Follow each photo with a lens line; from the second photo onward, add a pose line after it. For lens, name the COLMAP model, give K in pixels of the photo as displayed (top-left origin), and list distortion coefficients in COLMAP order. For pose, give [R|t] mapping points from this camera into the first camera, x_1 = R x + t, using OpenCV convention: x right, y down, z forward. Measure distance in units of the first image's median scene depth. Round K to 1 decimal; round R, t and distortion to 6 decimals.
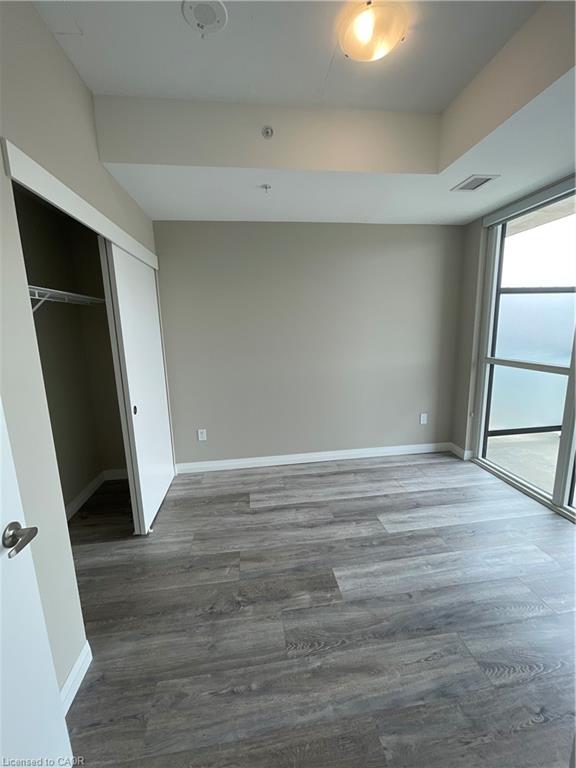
lens RADIAL K [[308.3, 0, 288.1], [0, 308.3, 382.9], [0, 0, 1]] dist [-0.010879, -0.000007]
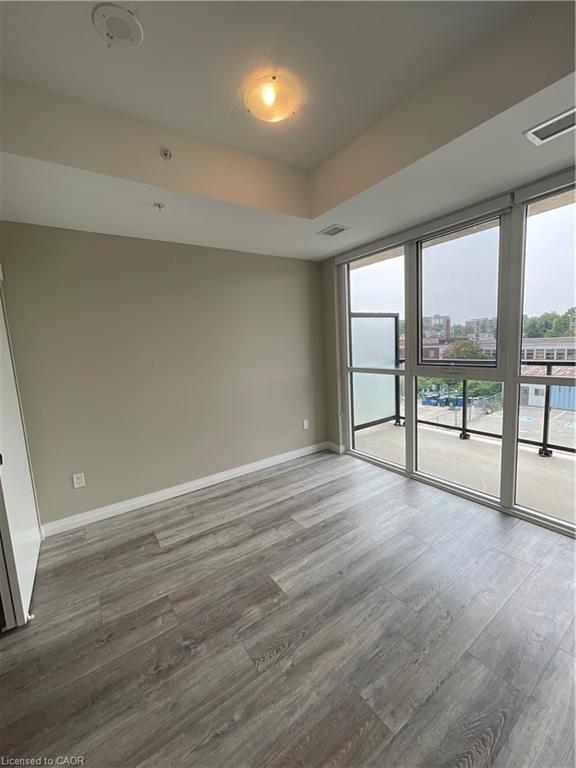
lens RADIAL K [[308.3, 0, 292.3], [0, 308.3, 381.9], [0, 0, 1]] dist [-0.010879, -0.000007]
pose [[0.887522, -0.078113, 0.454095, -0.190555], [0.110879, 0.992772, -0.045936, 0.013534], [-0.447225, 0.091119, 0.889768, -0.008709]]
